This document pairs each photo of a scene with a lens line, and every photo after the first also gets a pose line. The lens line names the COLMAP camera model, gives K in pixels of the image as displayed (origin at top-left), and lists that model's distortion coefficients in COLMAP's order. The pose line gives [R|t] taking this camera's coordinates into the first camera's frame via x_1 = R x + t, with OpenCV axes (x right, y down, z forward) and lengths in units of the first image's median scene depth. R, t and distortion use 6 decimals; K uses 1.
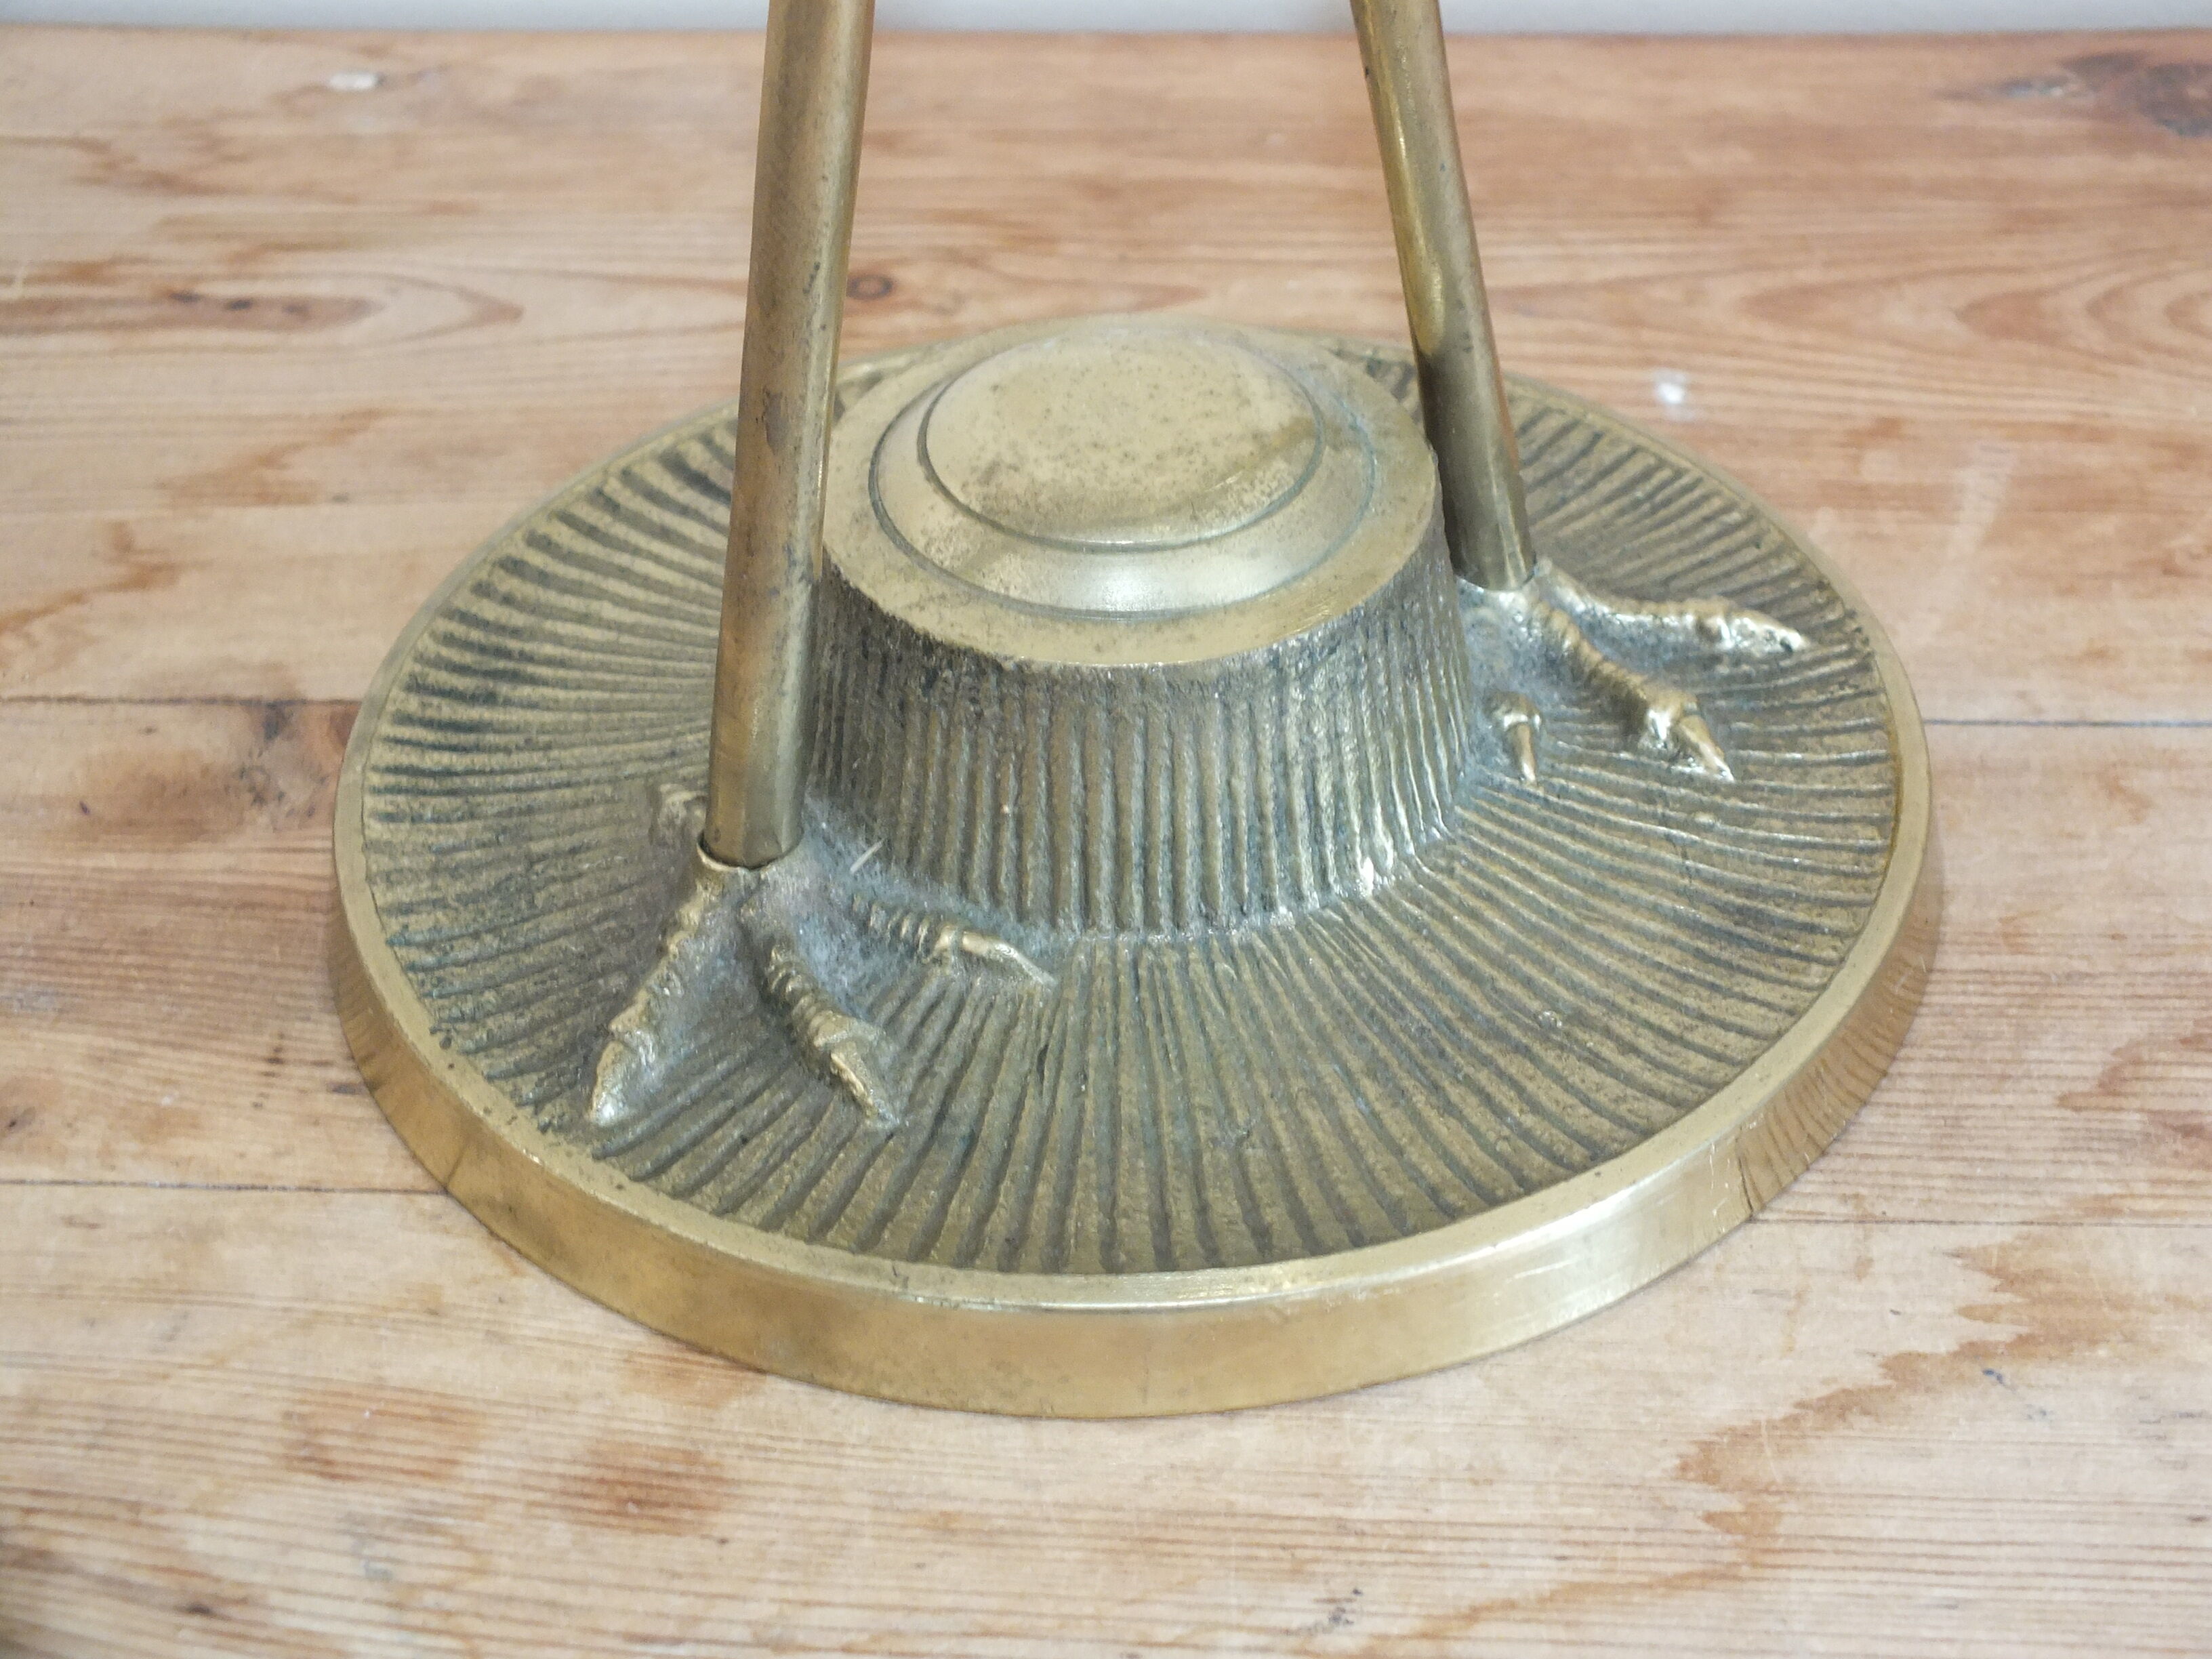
lens RADIAL K [[5069.0, 0, 1115.5], [0, 5069.0, 868.7], [0, 0, 1]] dist [-1.000337, 7.112918]
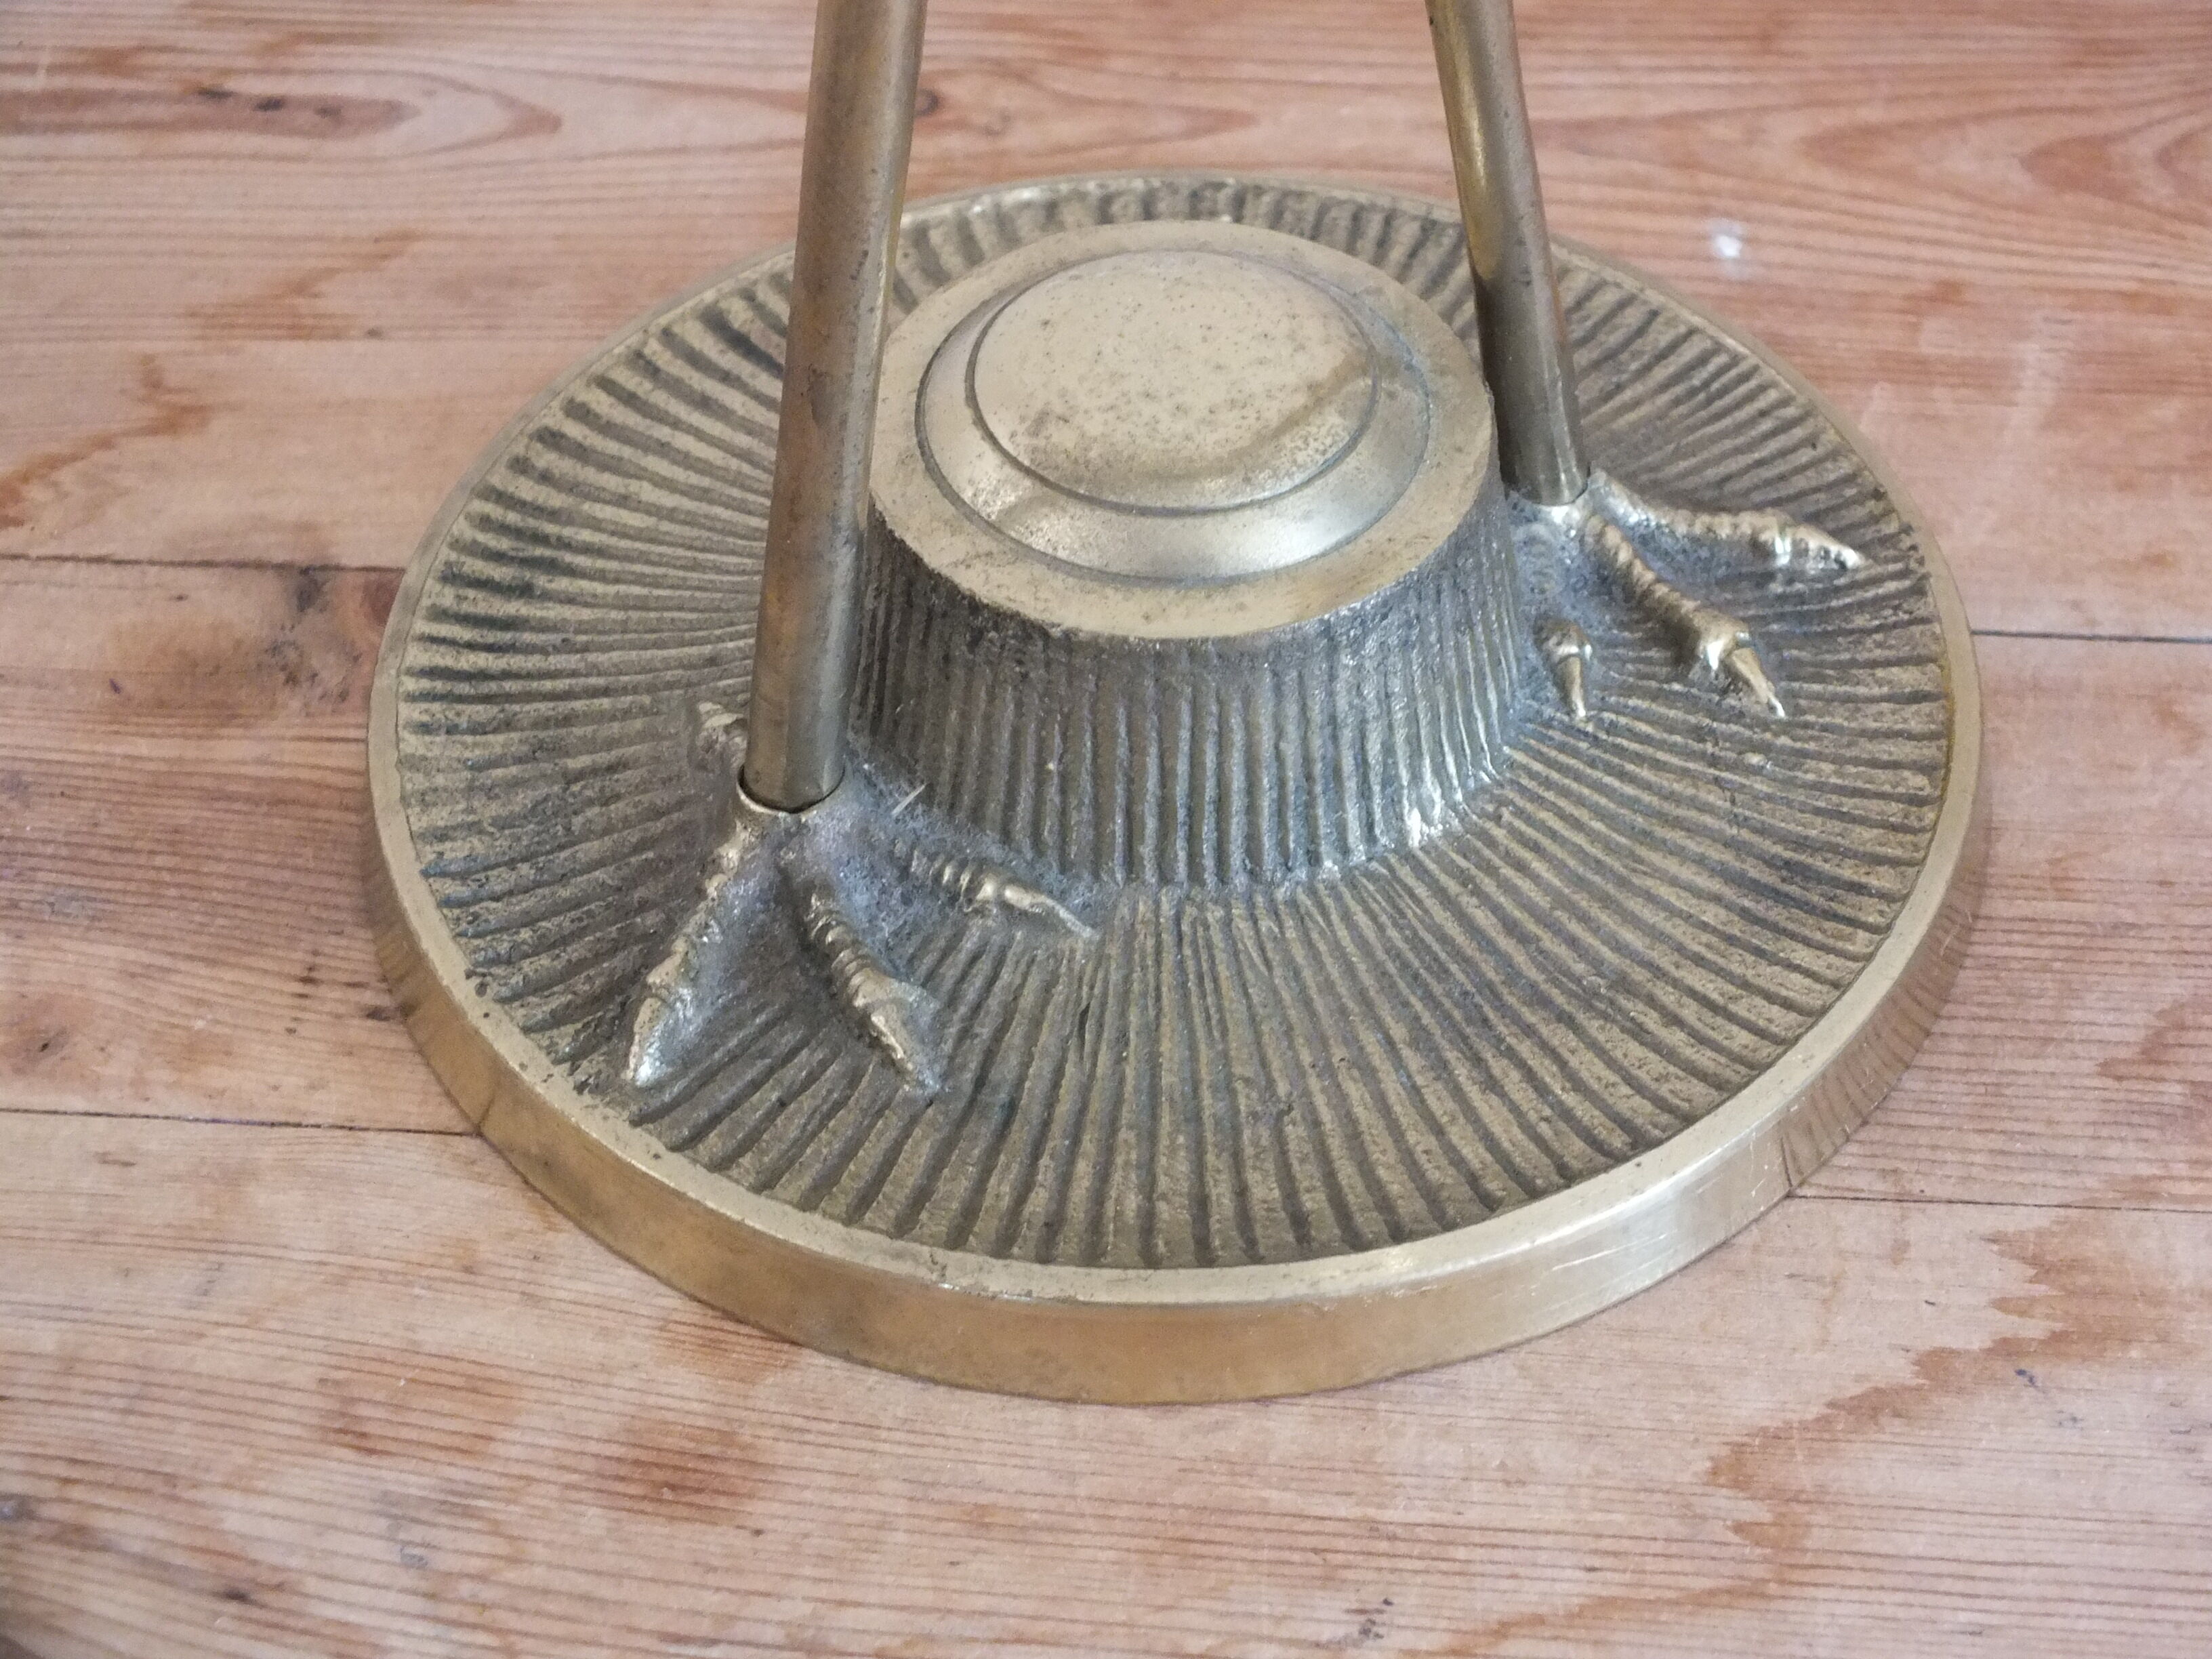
lens RADIAL K [[5069.0, 0, 1115.5], [0, 5069.0, 868.7], [0, 0, 1]] dist [-1.000337, 7.112918]
pose [[0.999806, 0.019623, -0.001396, -0.007031], [-0.019319, 0.992760, 0.118549, -0.105649], [0.003712, -0.118499, 0.992947, 0.015890]]
